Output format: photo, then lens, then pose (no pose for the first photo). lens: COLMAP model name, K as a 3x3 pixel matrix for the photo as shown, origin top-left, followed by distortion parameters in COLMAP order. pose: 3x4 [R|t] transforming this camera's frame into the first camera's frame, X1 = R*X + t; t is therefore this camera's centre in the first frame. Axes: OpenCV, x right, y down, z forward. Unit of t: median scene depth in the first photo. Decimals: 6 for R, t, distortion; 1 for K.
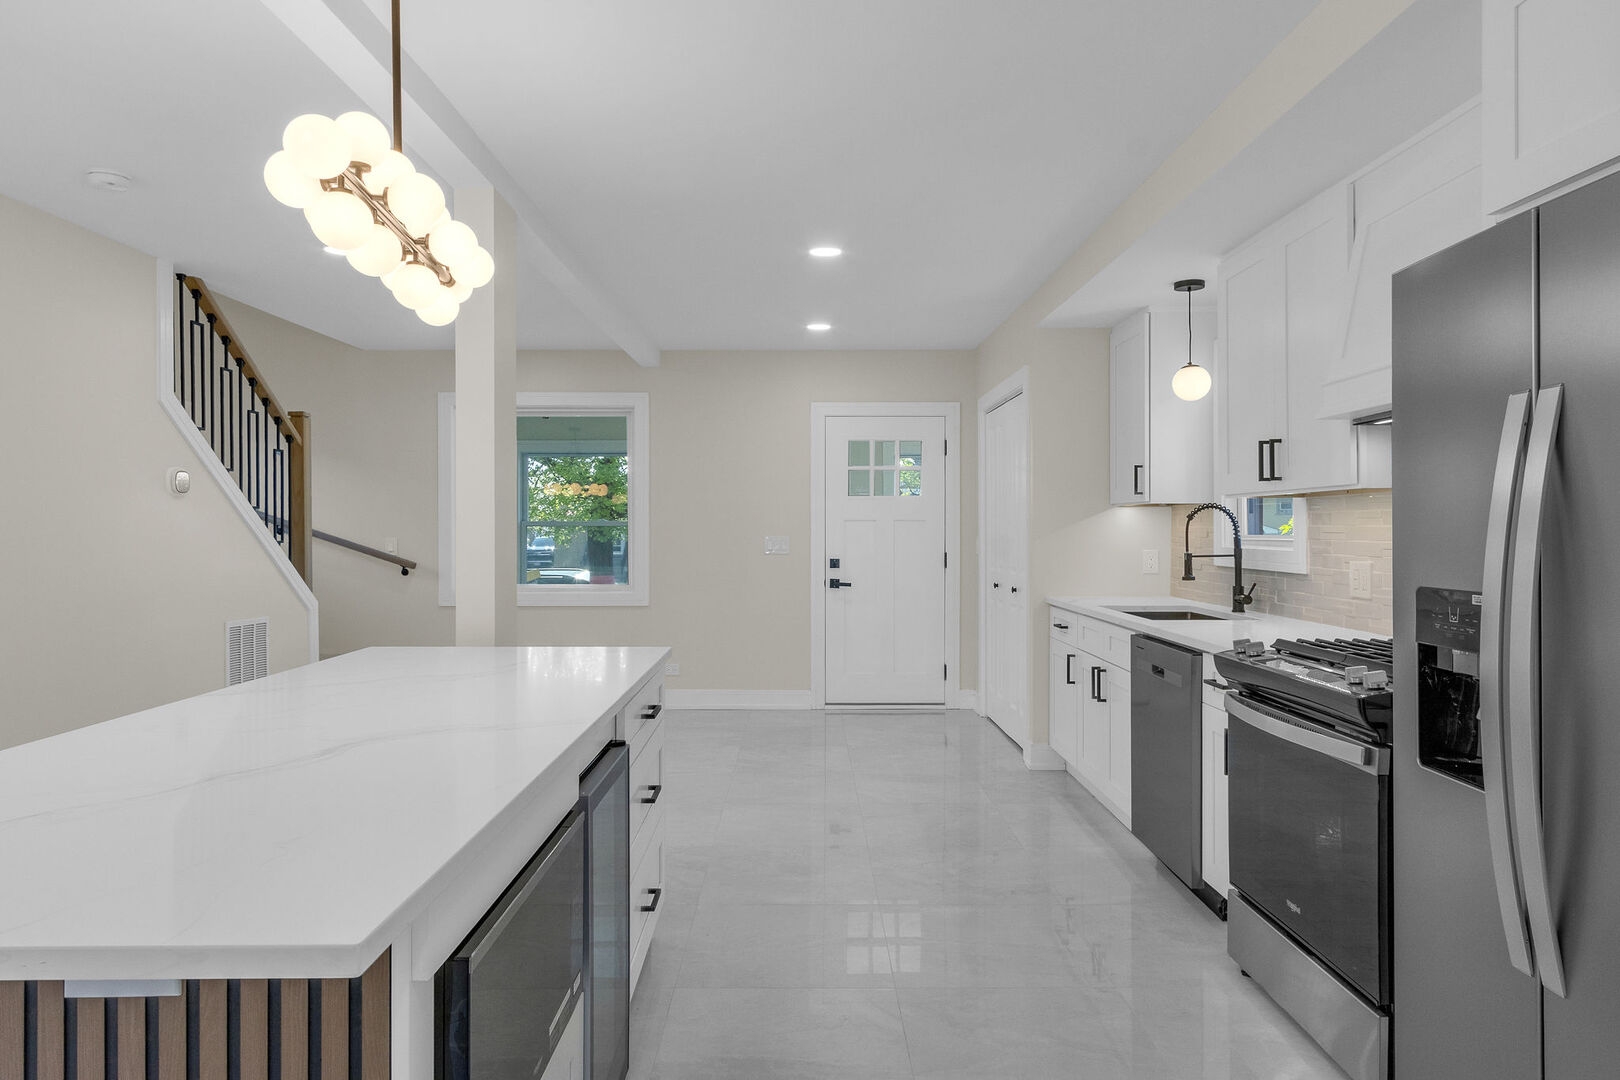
lens RADIAL K [[1038.8, 0, 810.0], [0, 1038.8, 540.0], [0, 0, 1]] dist [-0.005490, -0.001100]
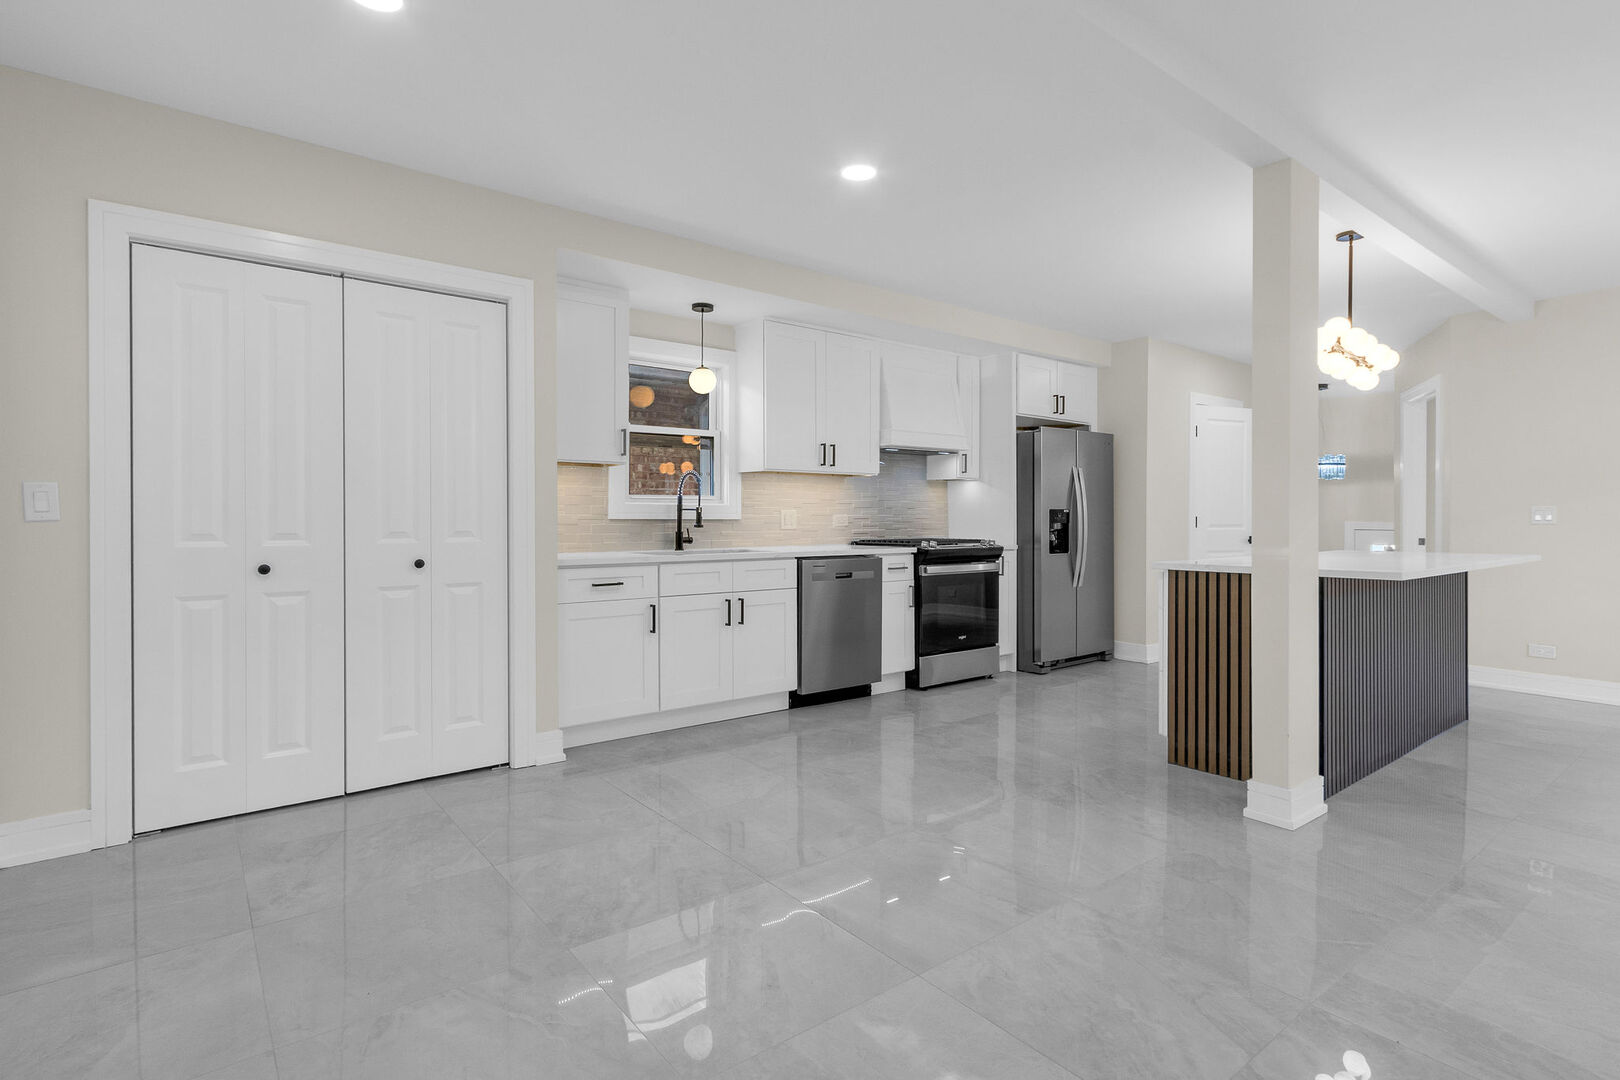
lens RADIAL K [[742.0, 0, 817.7], [0, 742.0, 516.4], [0, 0, 1]] dist [0.002380, 0.000187]
pose [[-0.601695, 0.001355, 0.798725, -0.339433], [0.009401, 0.999941, 0.005386, 0.014281], [-0.798671, 0.010749, -0.601672, 1.001407]]
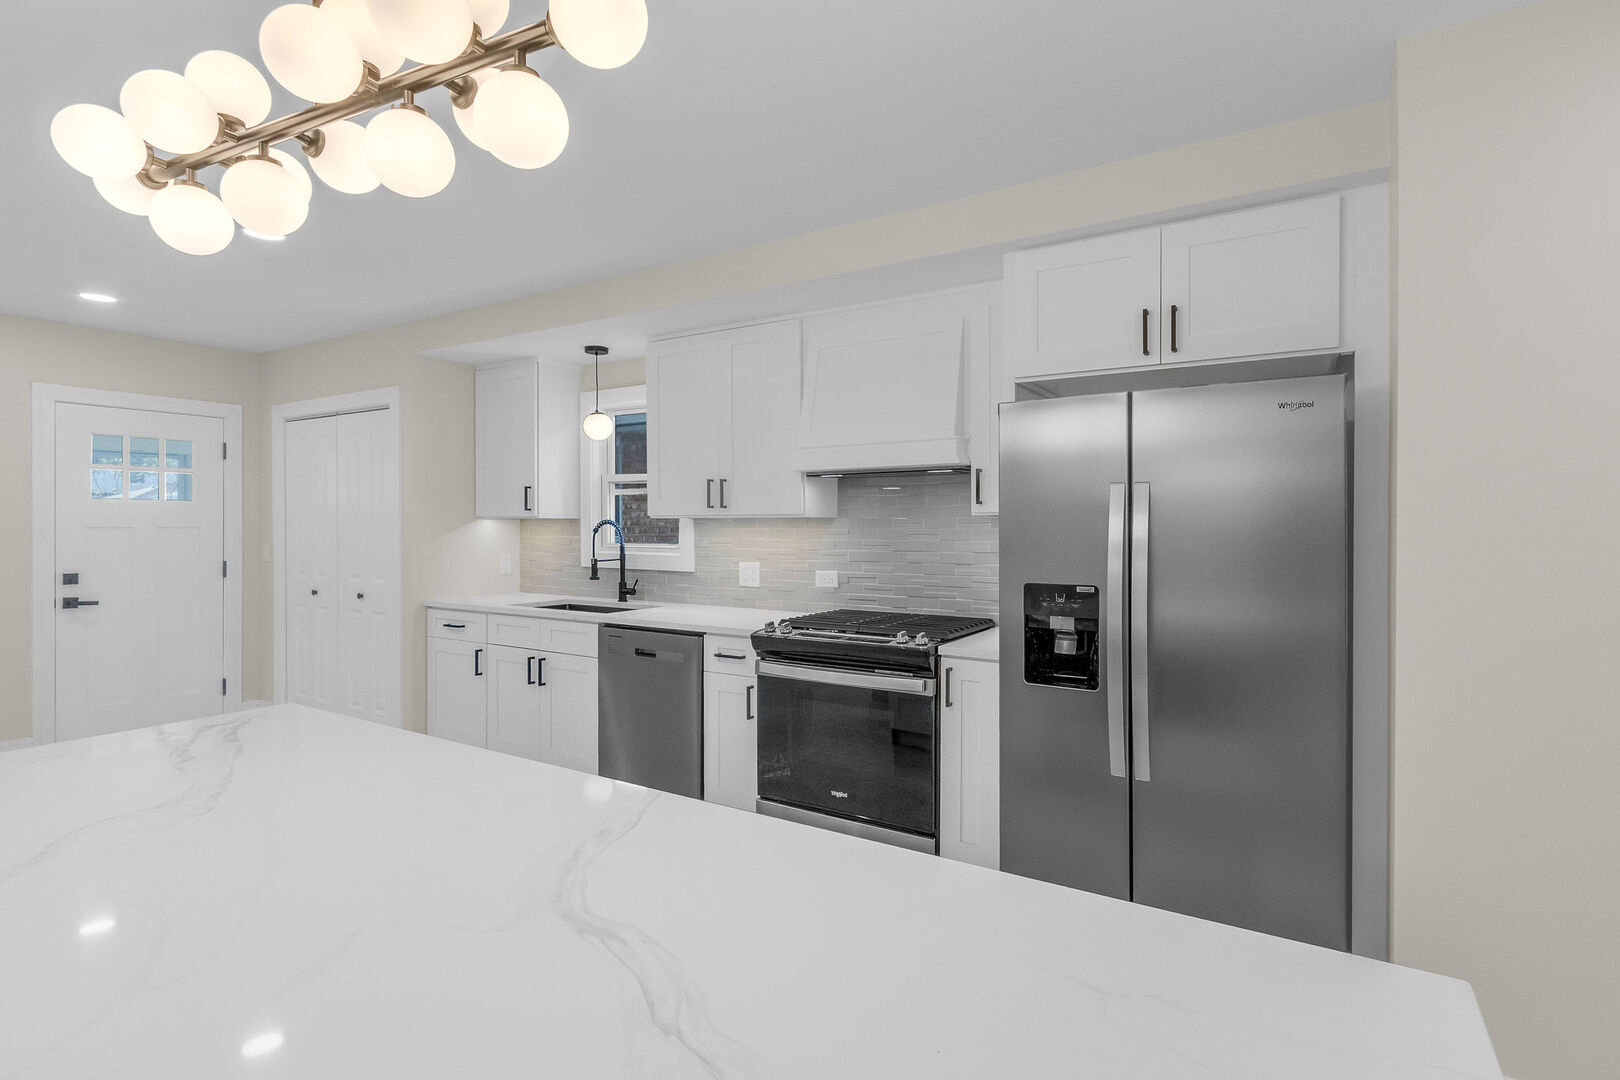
lens RADIAL K [[796.7, 0, 805.6], [0, 796.7, 526.6], [0, 0, 1]] dist [0.003117, -0.000167]
pose [[0.527549, 0.001825, 0.849522, -0.231908], [0.005805, 0.999967, -0.005753, -0.013769], [-0.849505, 0.007966, 0.527521, 0.175997]]
